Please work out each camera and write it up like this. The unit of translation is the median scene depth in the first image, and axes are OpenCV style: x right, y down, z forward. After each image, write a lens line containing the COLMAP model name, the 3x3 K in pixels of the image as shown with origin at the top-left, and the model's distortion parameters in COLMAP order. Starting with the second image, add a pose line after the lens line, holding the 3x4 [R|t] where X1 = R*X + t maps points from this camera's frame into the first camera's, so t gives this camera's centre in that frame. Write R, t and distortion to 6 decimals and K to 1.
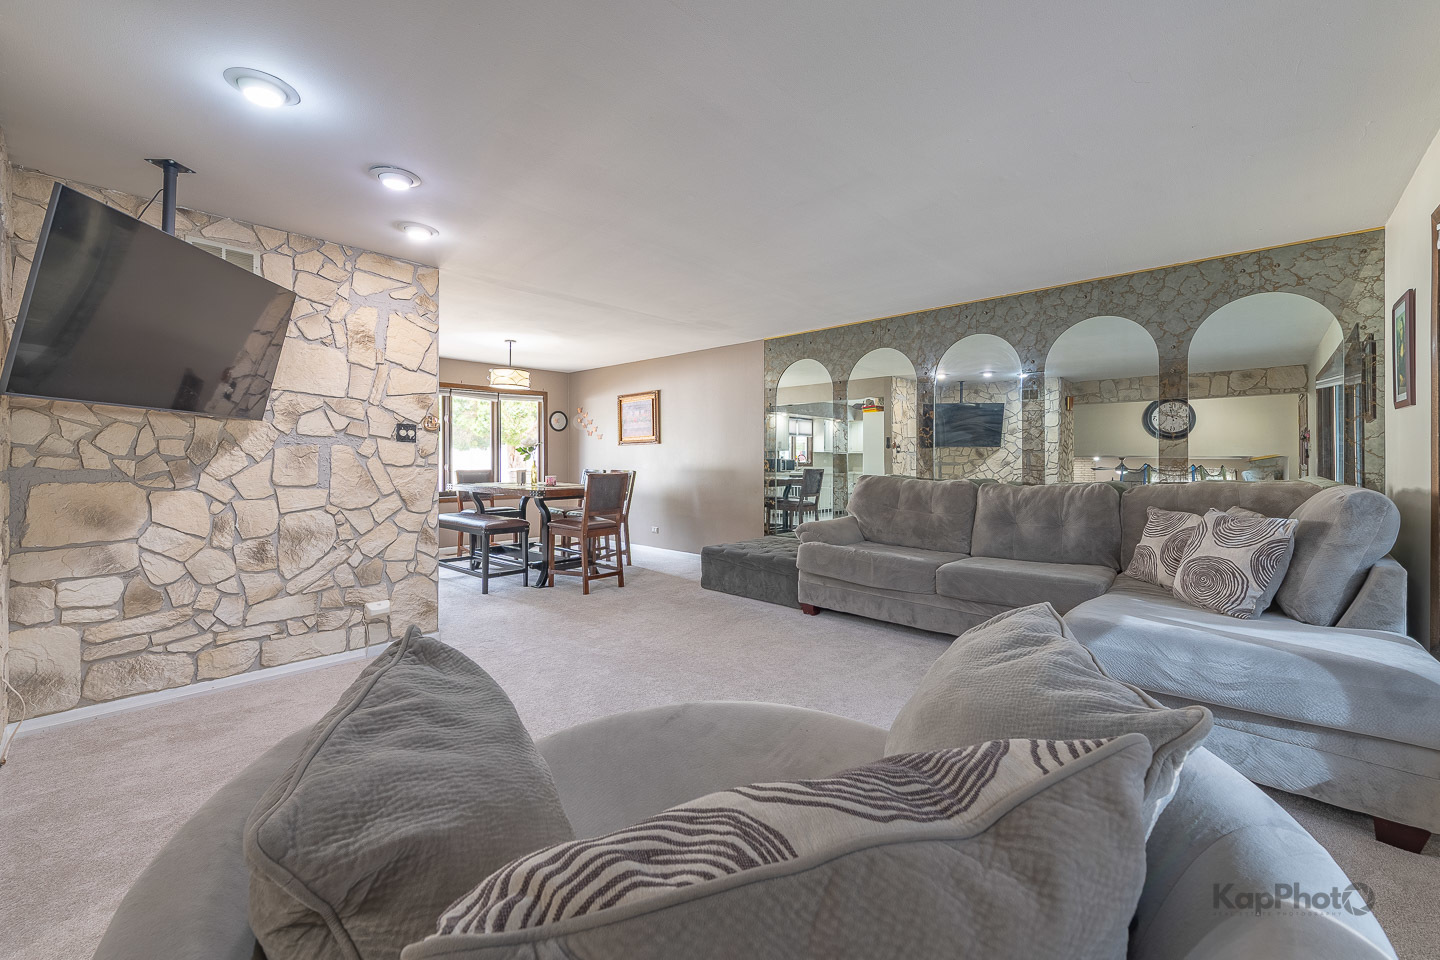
lens RADIAL K [[560.6, 0, 718.7], [0, 560.6, 470.8], [0, 0, 1]] dist [0.011222, -0.000210]
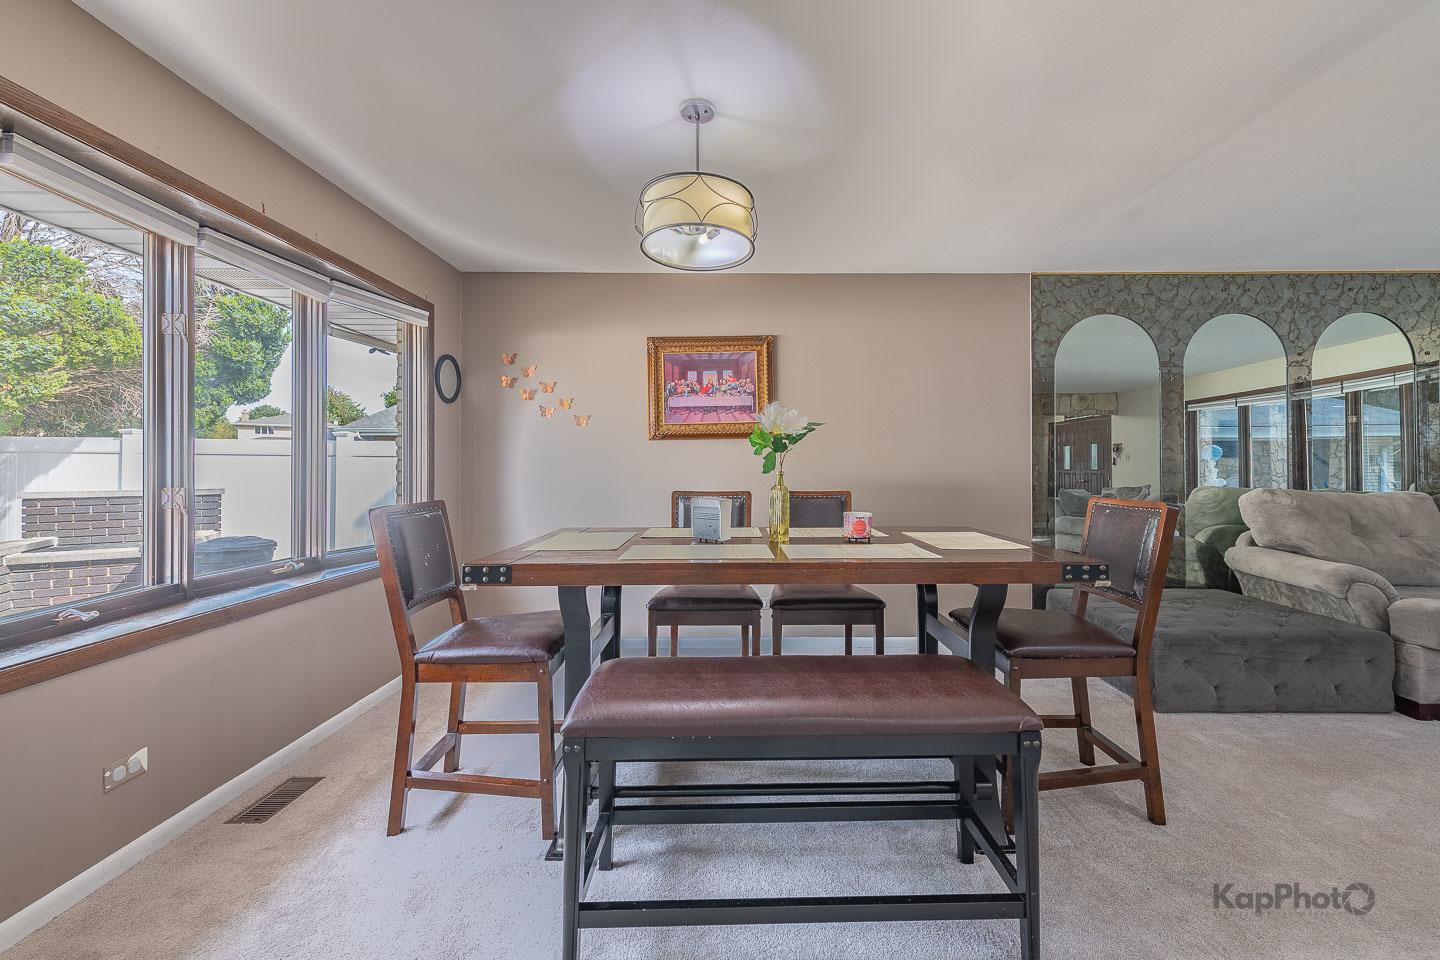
lens RADIAL K [[569.7, 0, 722.1], [0, 569.7, 460.6], [0, 0, 1]] dist [0.010061, -0.000261]
pose [[0.736336, -0.005846, 0.676591, -0.713710], [0.016760, 0.999813, -0.009601, -0.032774], [-0.676408, 0.018409, 0.736297, 0.919547]]
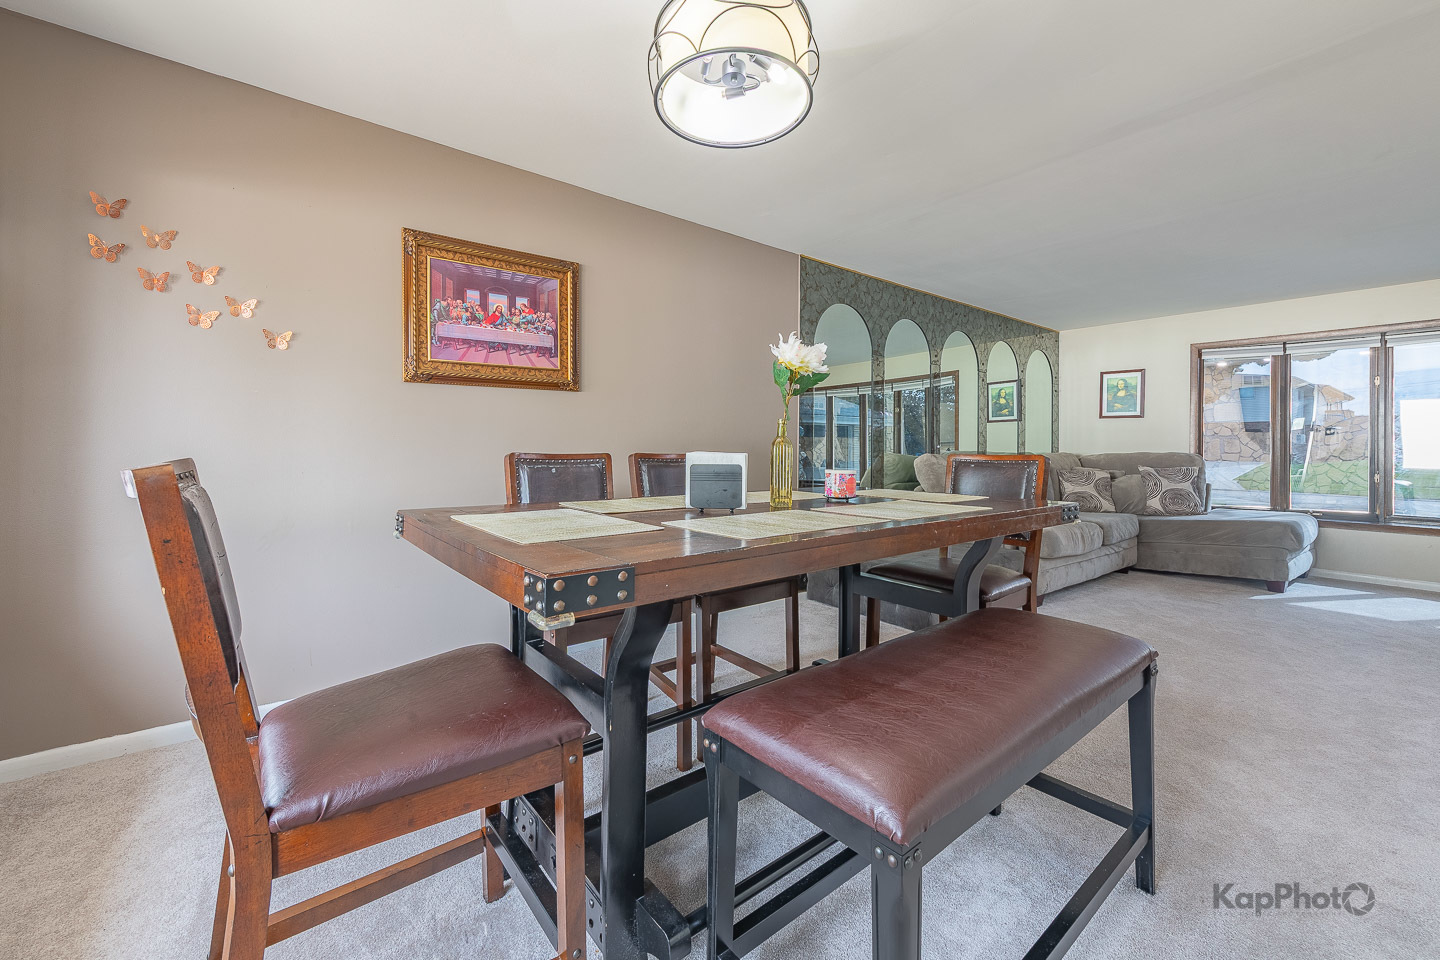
lens RADIAL K [[585.6, 0, 716.2], [0, 585.6, 446.0], [0, 0, 1]] dist [0.007408, -0.000291]
pose [[0.164179, -0.009203, 0.986388, -0.745867], [0.001553, 0.999958, 0.009071, -0.015784], [-0.986429, 0.000043, 0.164186, 1.175110]]
